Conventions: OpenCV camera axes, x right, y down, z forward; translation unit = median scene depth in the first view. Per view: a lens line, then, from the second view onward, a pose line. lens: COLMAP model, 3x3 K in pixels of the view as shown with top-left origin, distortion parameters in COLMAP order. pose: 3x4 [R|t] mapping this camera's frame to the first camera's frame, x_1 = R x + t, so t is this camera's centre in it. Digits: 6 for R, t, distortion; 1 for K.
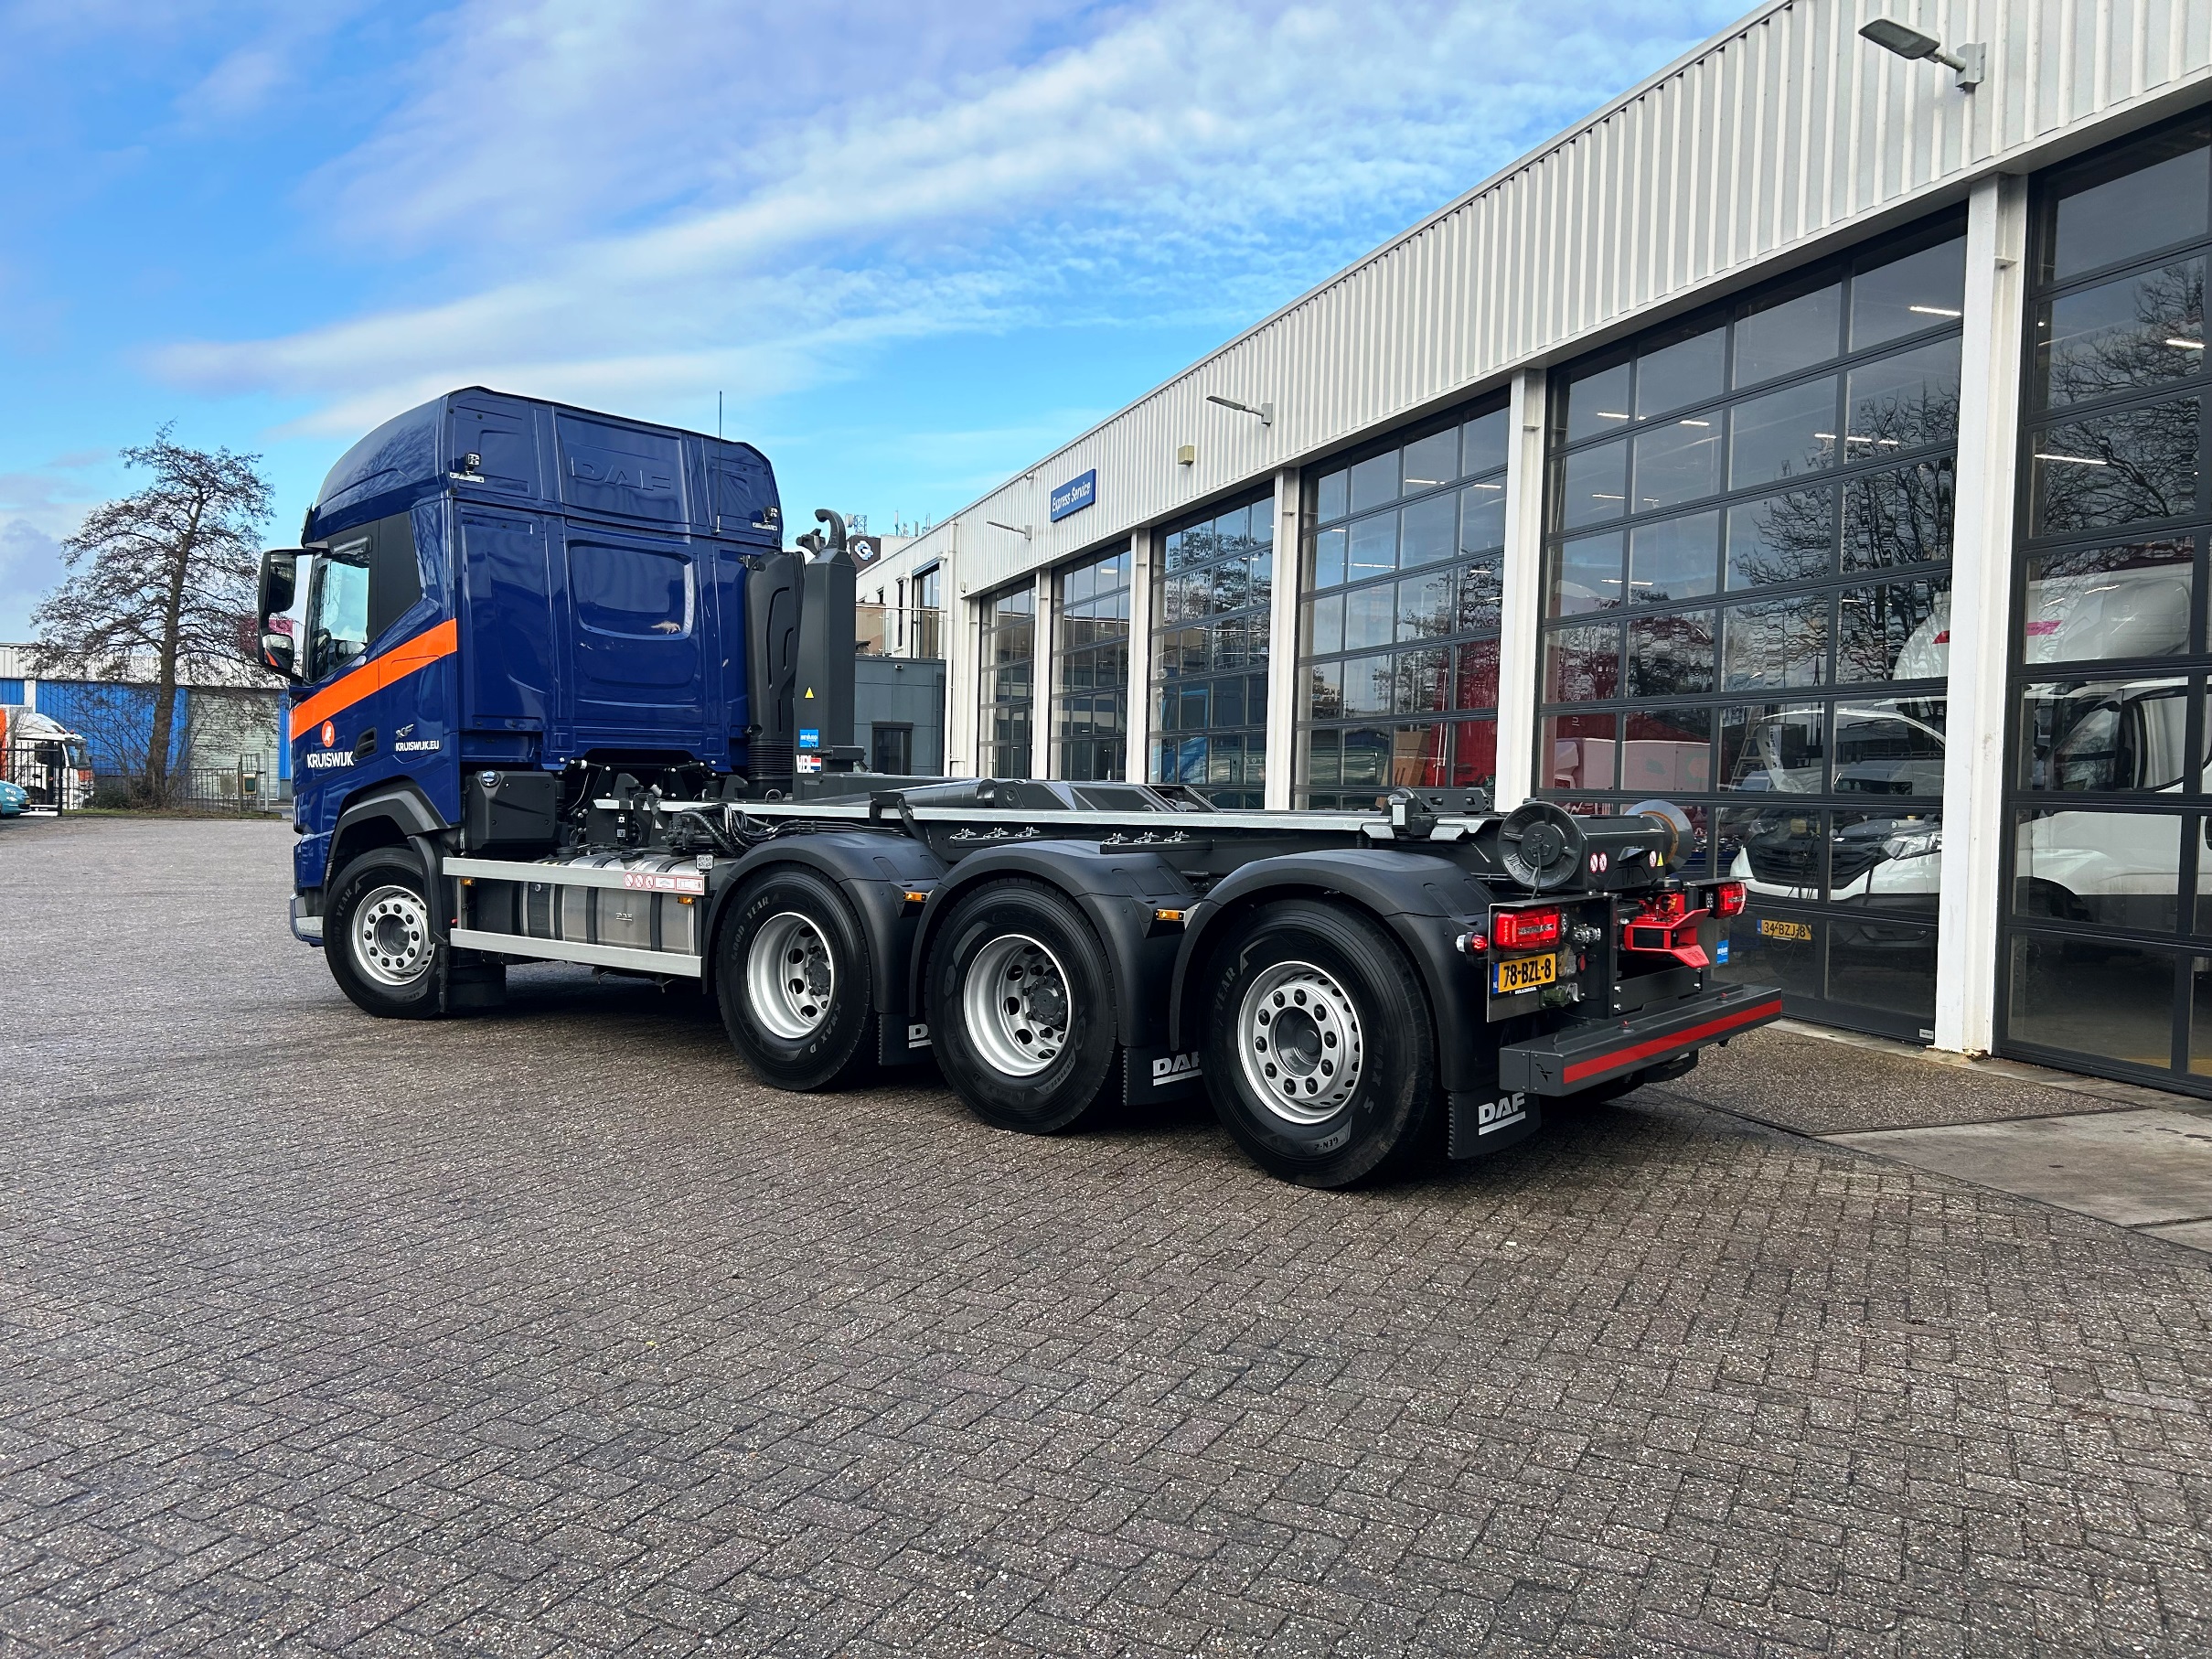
lens RADIAL K [[1642.2, 0, 1106.0], [0, 1642.2, 829.5], [0, 0, 1]] dist [0.068145, -0.000016]
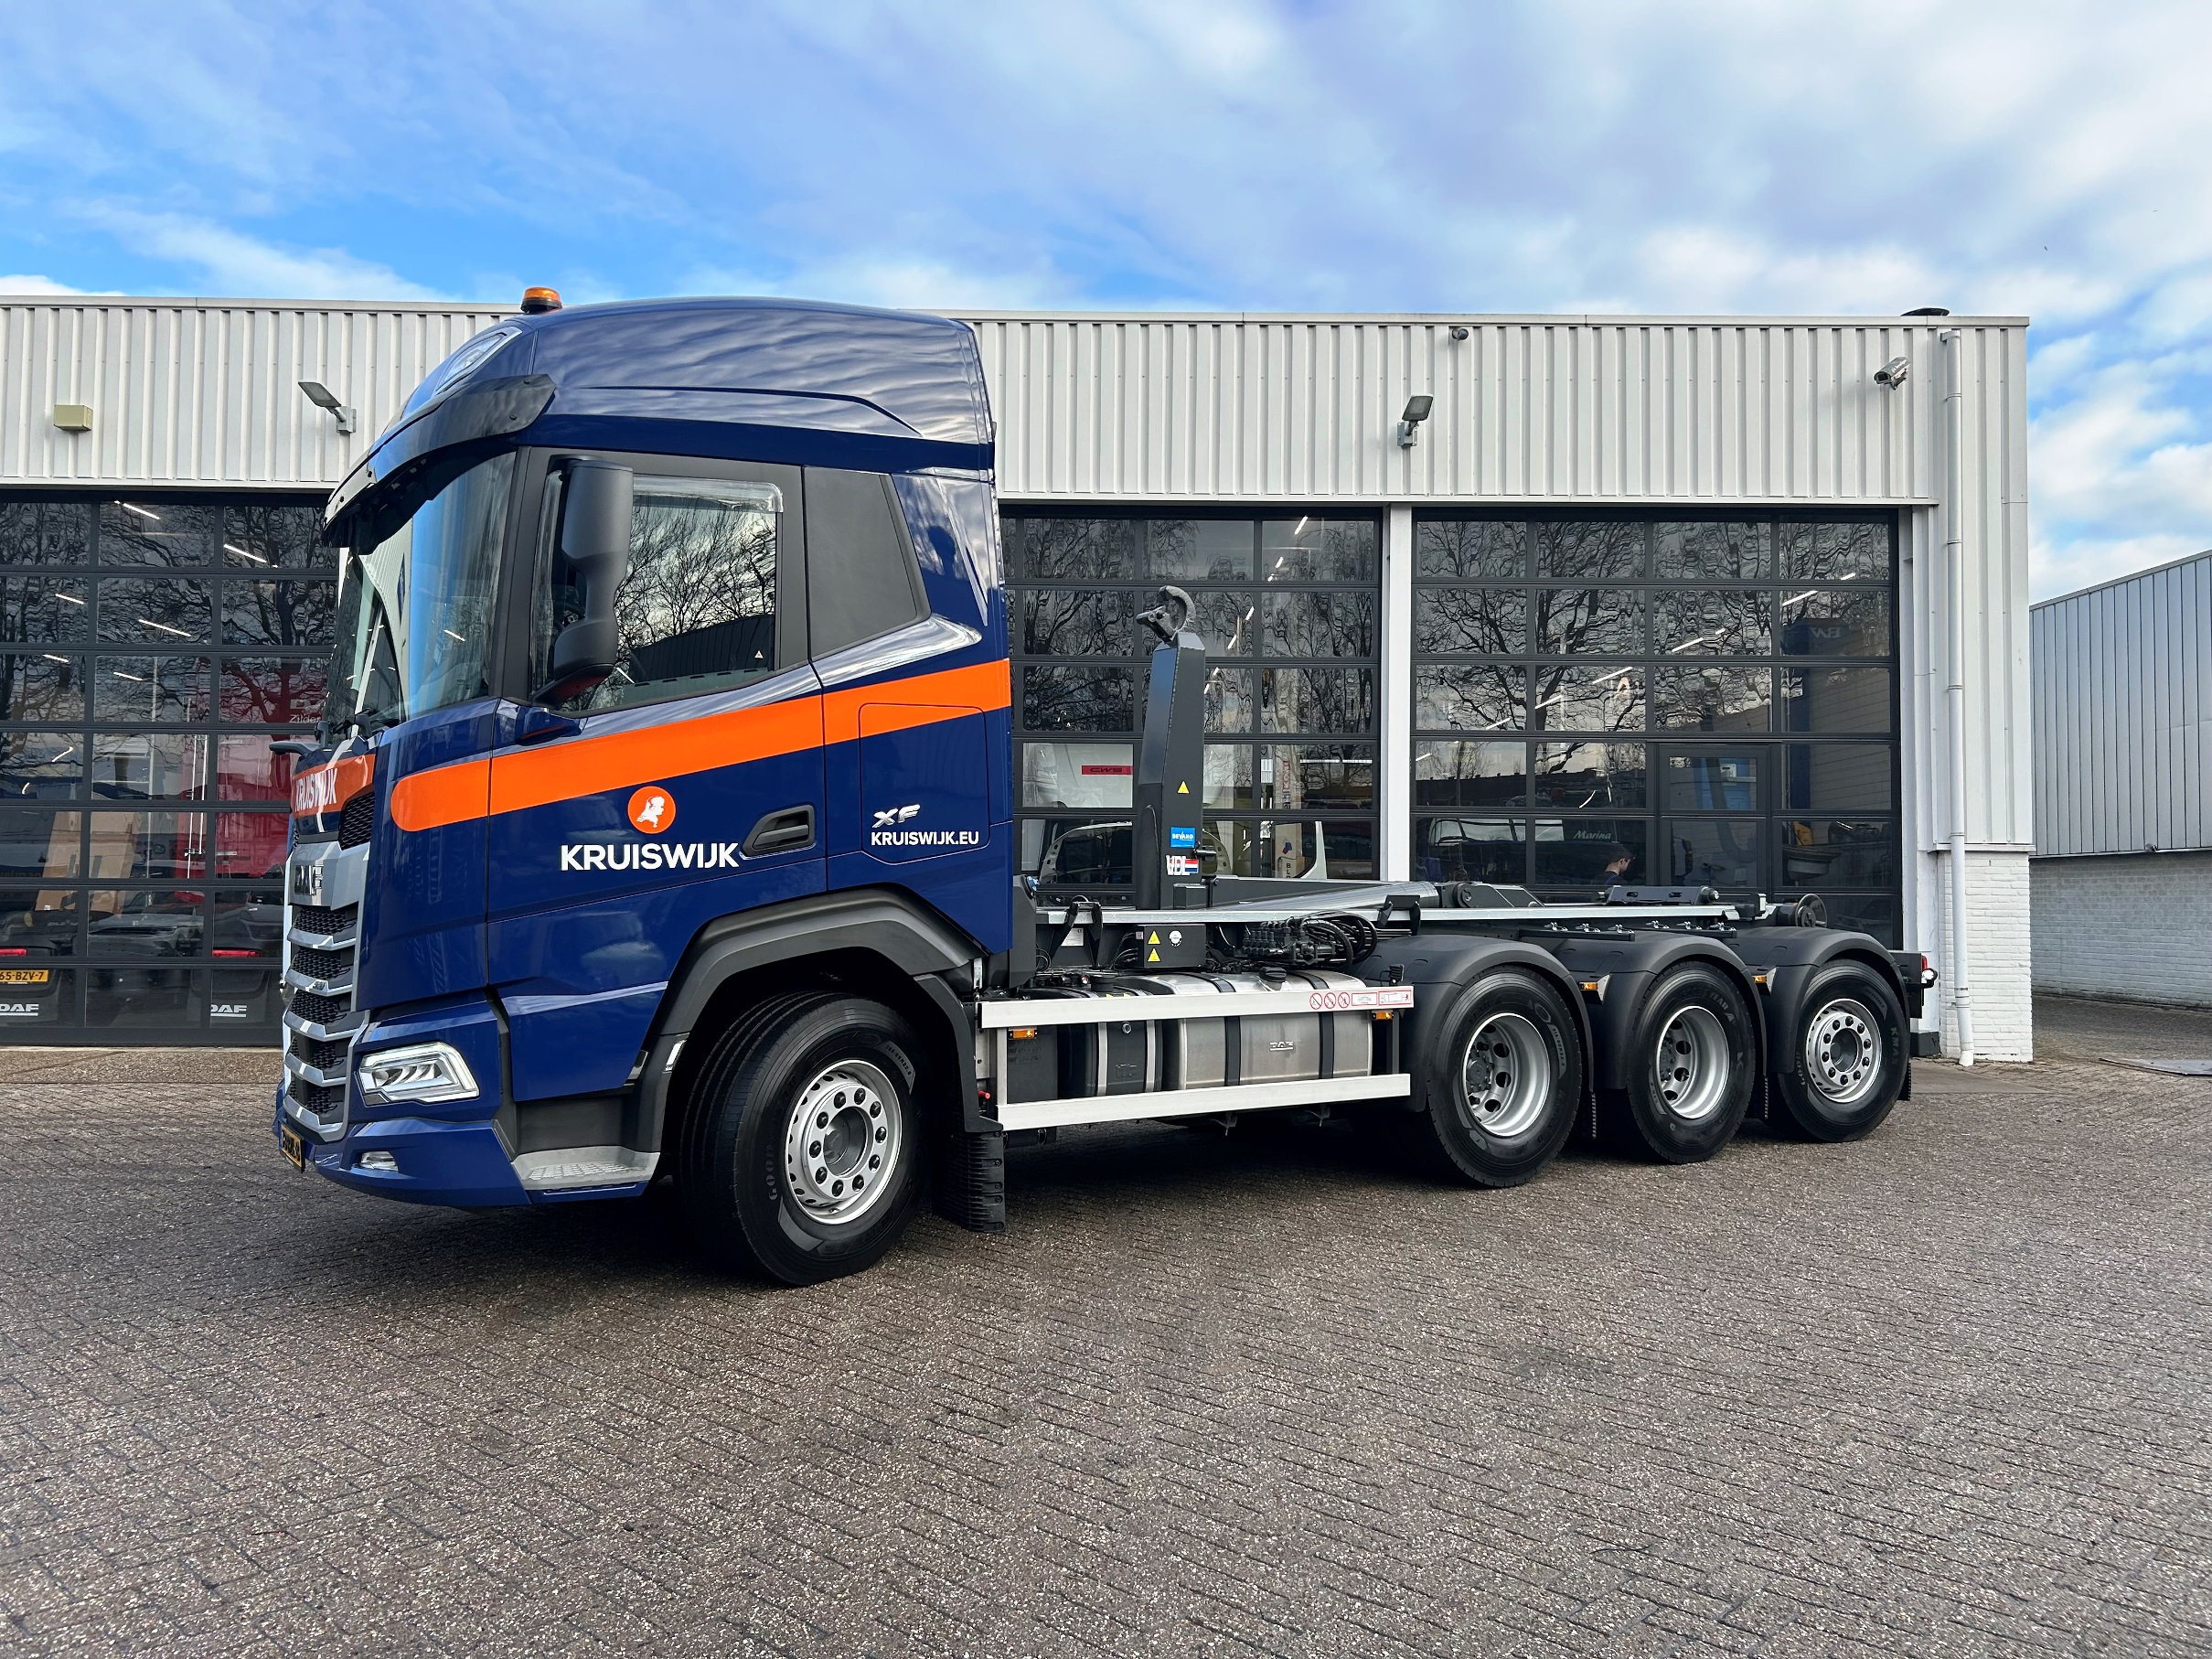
lens RADIAL K [[1642.2, 0, 1106.0], [0, 1642.2, 829.5], [0, 0, 1]] dist [0.068145, -0.000016]
pose [[0.304966, 0.017569, 0.952201, -1.063968], [0.017751, 0.999551, -0.024128, -0.038529], [-0.952198, 0.024261, 0.304517, 0.764378]]
